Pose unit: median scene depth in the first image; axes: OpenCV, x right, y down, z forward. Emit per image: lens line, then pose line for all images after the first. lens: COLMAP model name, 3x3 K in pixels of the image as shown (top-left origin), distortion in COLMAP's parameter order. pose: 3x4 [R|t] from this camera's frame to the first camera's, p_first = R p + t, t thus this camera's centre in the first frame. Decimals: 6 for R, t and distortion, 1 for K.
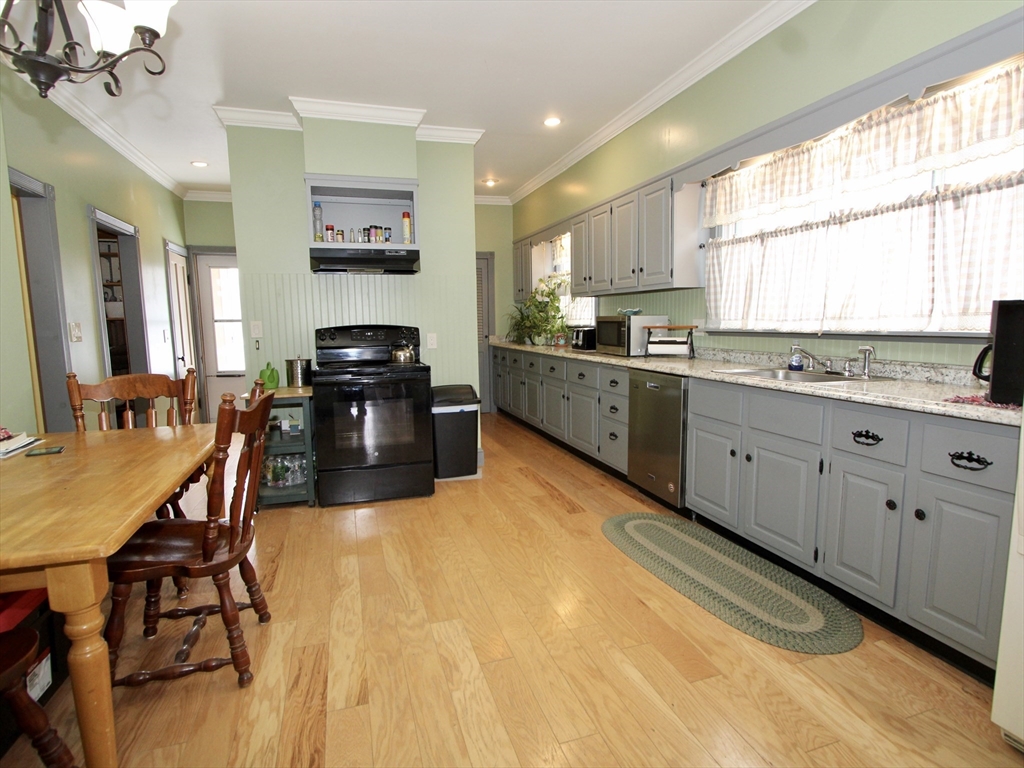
lens RADIAL K [[521.8, 0, 511.9], [0, 521.8, 383.5], [0, 0, 1]] dist [-0.007244, -0.000479]
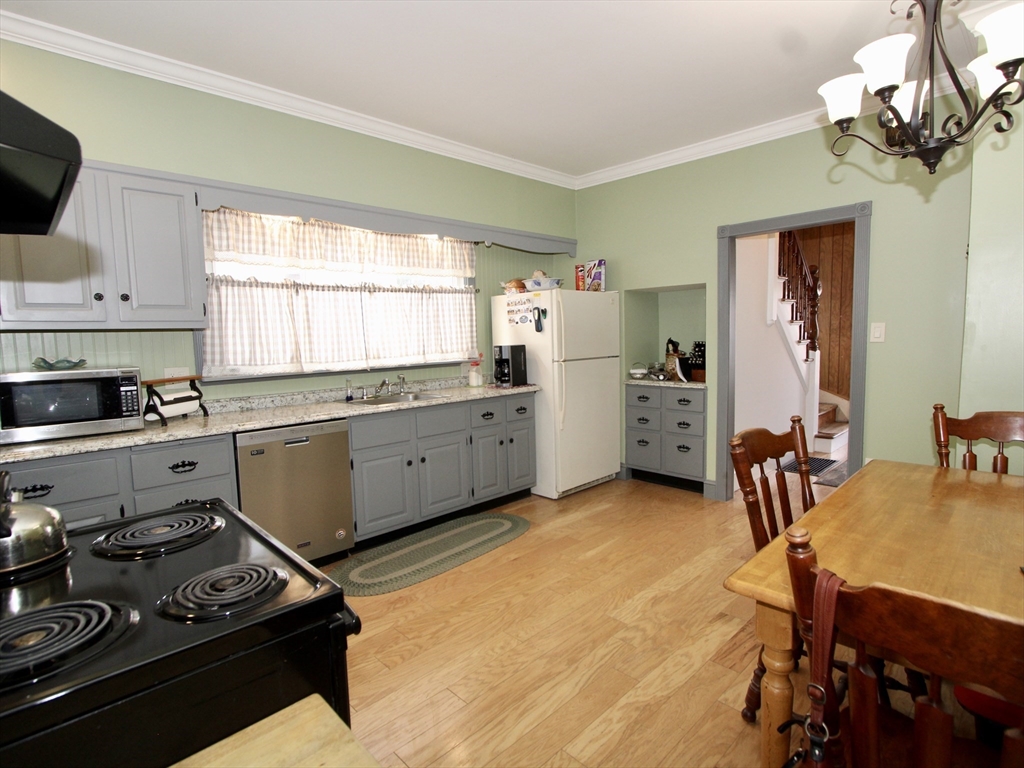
lens RADIAL K [[521.8, 0, 513.6], [0, 521.8, 380.0], [0, 0, 1]] dist [-0.007244, -0.000479]
pose [[-0.436475, -0.050625, 0.898291, -0.873585], [0.139059, 0.982622, 0.122946, -0.198946], [-0.888905, 0.178578, -0.421850, 1.347160]]
